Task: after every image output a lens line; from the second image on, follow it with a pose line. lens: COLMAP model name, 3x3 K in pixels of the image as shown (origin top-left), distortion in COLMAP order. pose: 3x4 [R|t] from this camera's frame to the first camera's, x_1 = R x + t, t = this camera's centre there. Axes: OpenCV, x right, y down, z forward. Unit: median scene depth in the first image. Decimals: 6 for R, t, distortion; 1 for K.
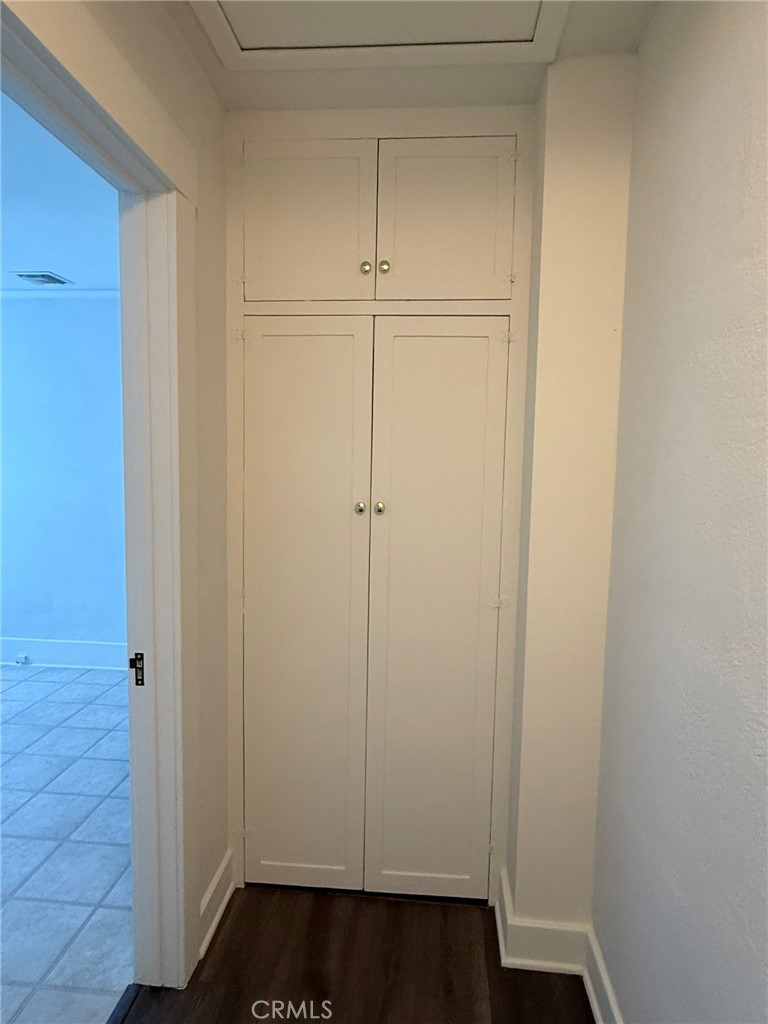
lens RADIAL K [[629.9, 0, 382.4], [0, 629.9, 510.7], [0, 0, 1]] dist [-0.005703, 0.002485]
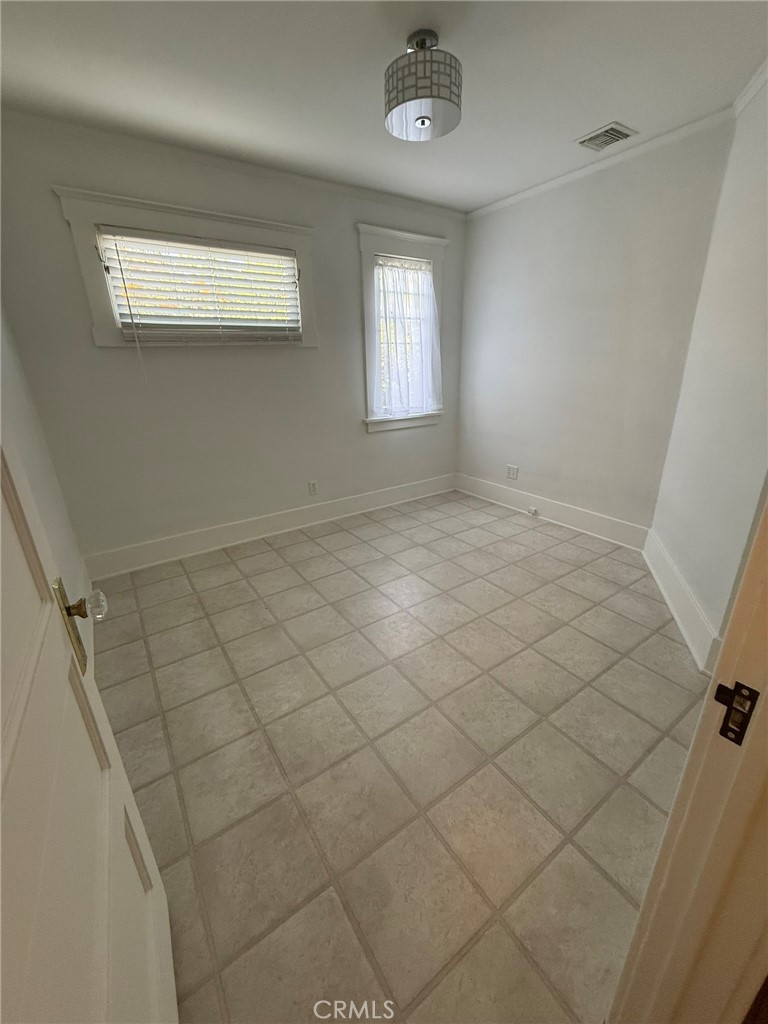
lens RADIAL K [[410.0, 0, 385.6], [0, 410.0, 509.3], [0, 0, 1]] dist [0.001488, 0.000086]
pose [[0.634433, 0.231498, -0.737499, -0.179598], [-0.033966, 0.961528, 0.272601, 0.011080], [0.772232, -0.147897, 0.617887, 0.305863]]
